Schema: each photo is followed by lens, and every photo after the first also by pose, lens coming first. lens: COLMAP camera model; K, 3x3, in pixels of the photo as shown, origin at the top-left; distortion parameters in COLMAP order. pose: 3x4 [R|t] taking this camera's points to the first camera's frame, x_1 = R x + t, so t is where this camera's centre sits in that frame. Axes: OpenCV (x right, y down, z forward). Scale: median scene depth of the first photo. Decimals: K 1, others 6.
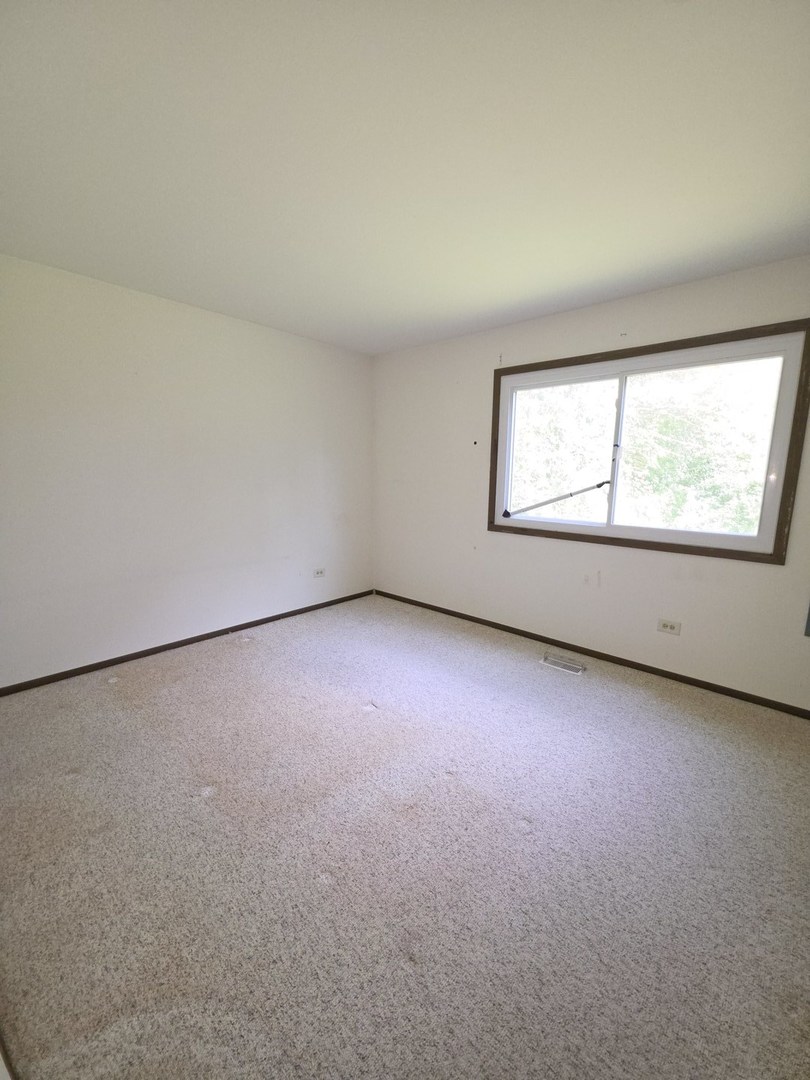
lens RADIAL K [[428.8, 0, 408.5], [0, 428.8, 542.5], [0, 0, 1]] dist [0.020010, -0.011574]
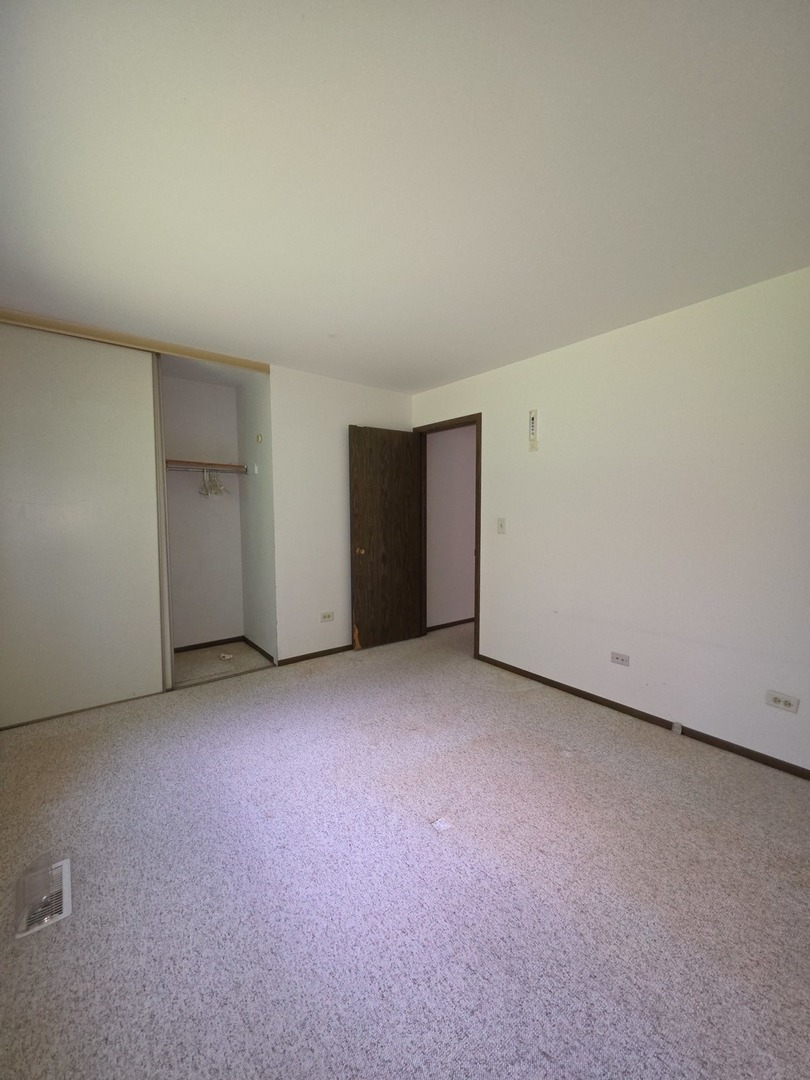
lens RADIAL K [[428.8, 0, 408.5], [0, 428.8, 542.5], [0, 0, 1]] dist [0.020010, -0.011574]
pose [[-0.985797, -0.027751, 0.165630, -0.173473], [0.013585, 0.969844, 0.243350, -0.317863], [-0.167388, 0.242143, -0.955692, 1.922053]]
